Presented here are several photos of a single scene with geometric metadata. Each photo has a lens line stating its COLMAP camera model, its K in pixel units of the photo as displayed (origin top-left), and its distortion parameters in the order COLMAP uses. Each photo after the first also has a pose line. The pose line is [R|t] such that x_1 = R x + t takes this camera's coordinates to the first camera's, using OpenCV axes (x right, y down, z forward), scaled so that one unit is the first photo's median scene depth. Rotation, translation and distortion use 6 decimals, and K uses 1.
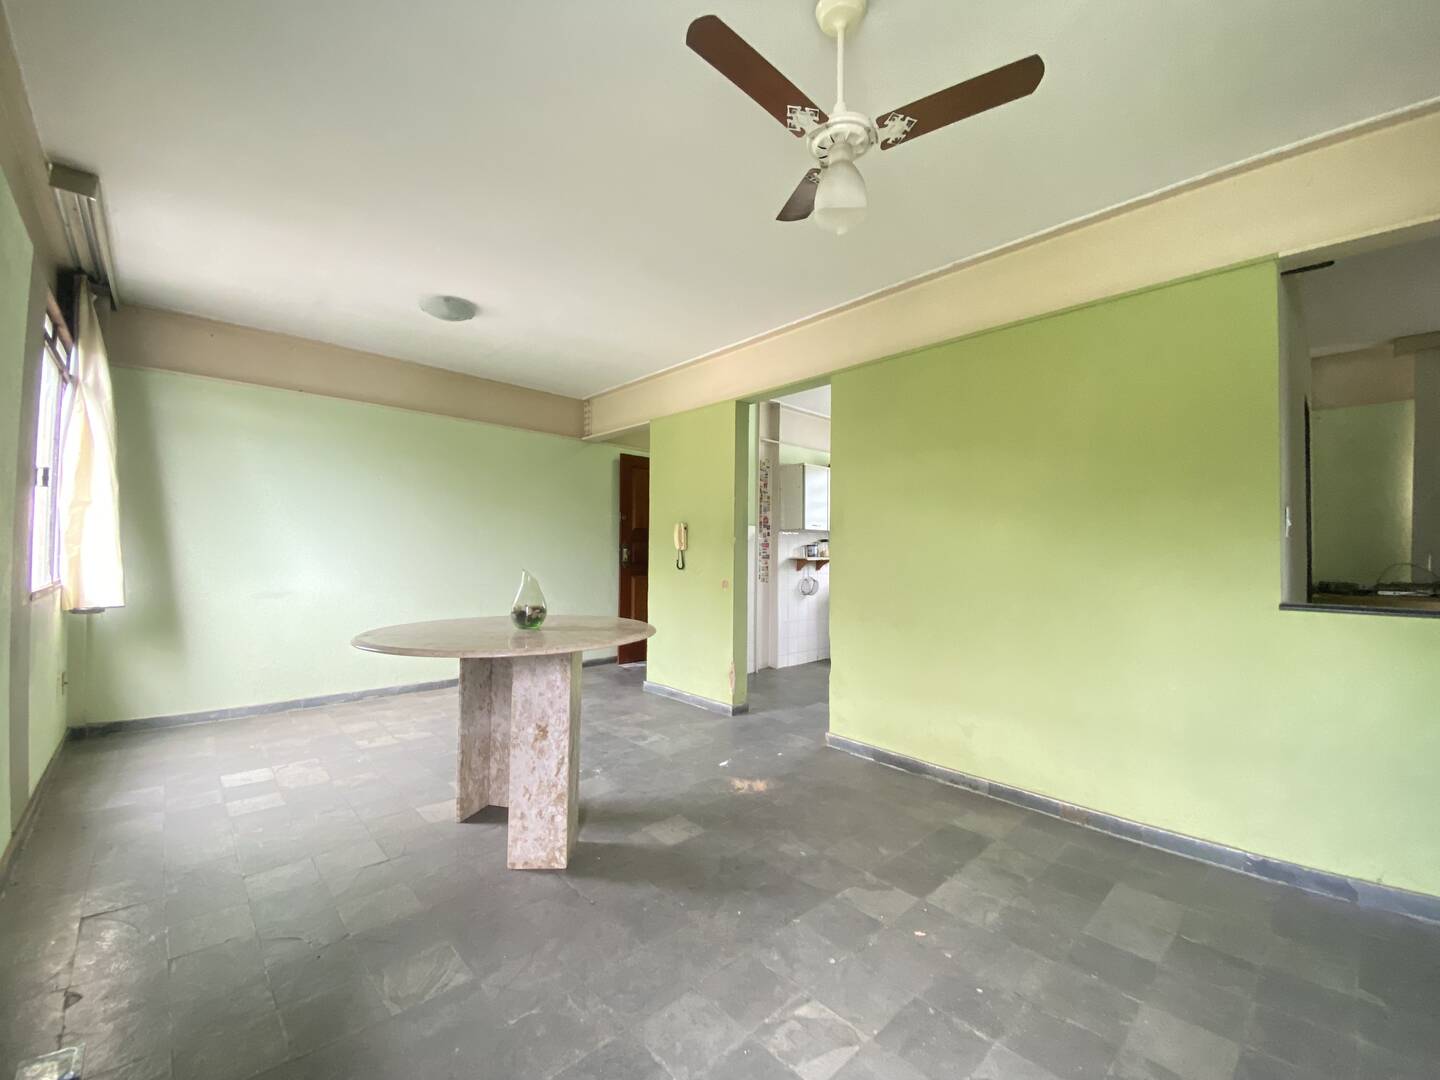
lens RADIAL K [[592.1, 0, 723.9], [0, 592.1, 540.5], [0, 0, 1]] dist [0.018430, -0.018400]
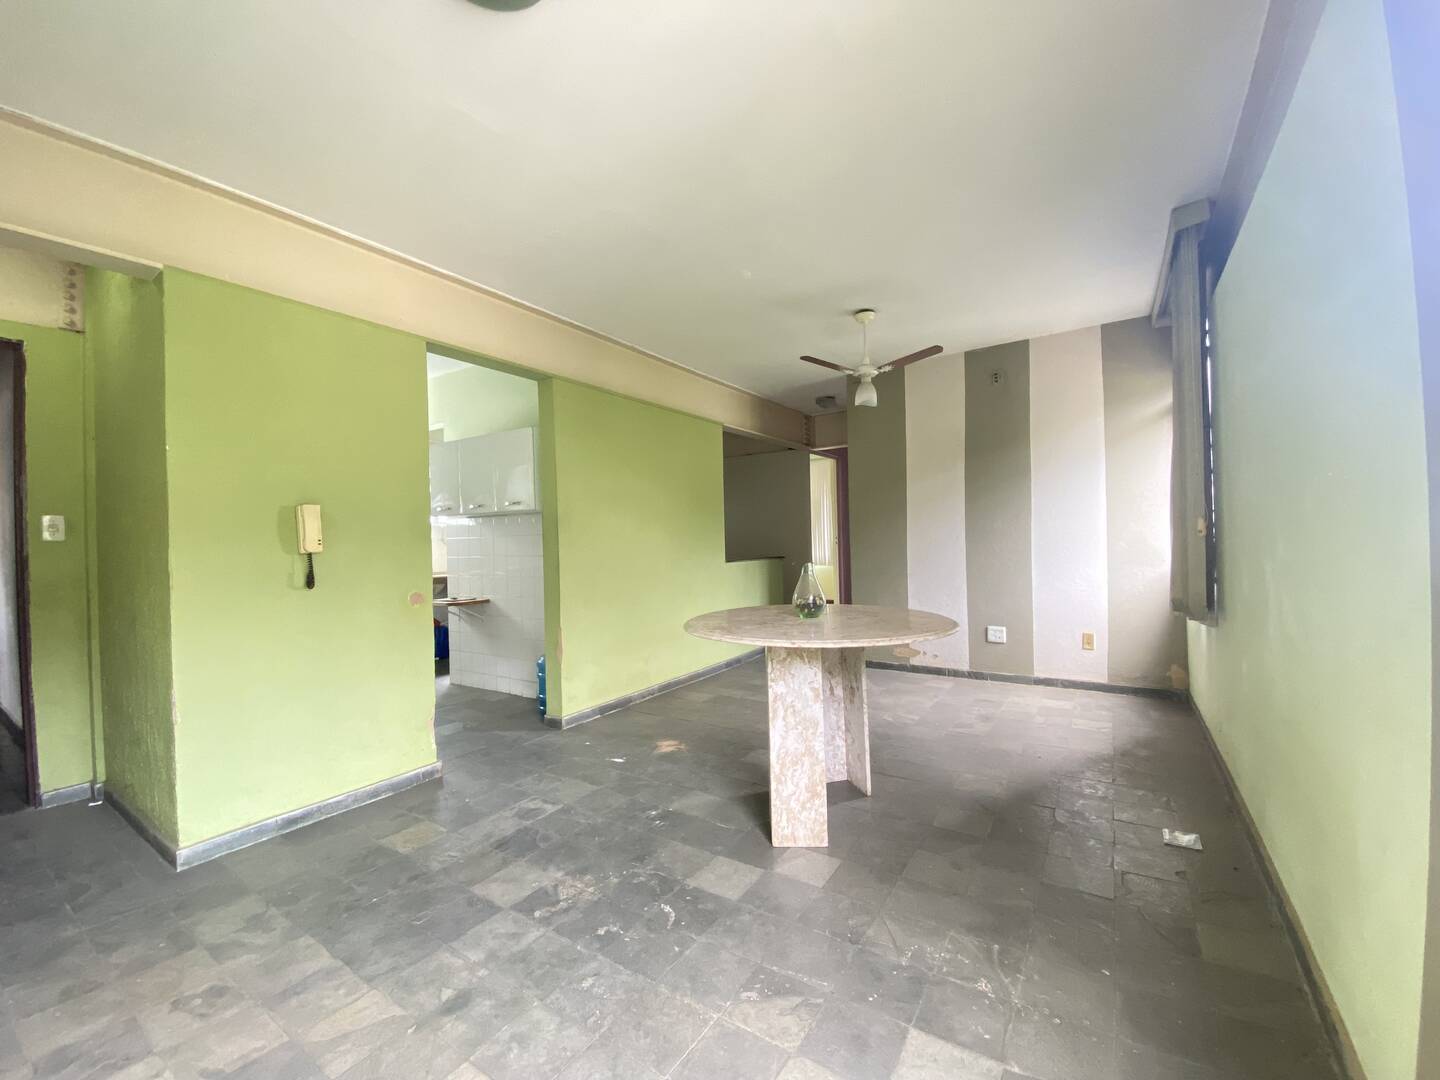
lens RADIAL K [[592.1, 0, 723.9], [0, 592.1, 540.5], [0, 0, 1]] dist [0.018430, -0.018400]
pose [[-0.246907, -0.009896, 0.968989, -0.994932], [0.001493, 0.999943, 0.010592, -0.002760], [-0.969038, 0.004062, -0.246878, 1.061562]]
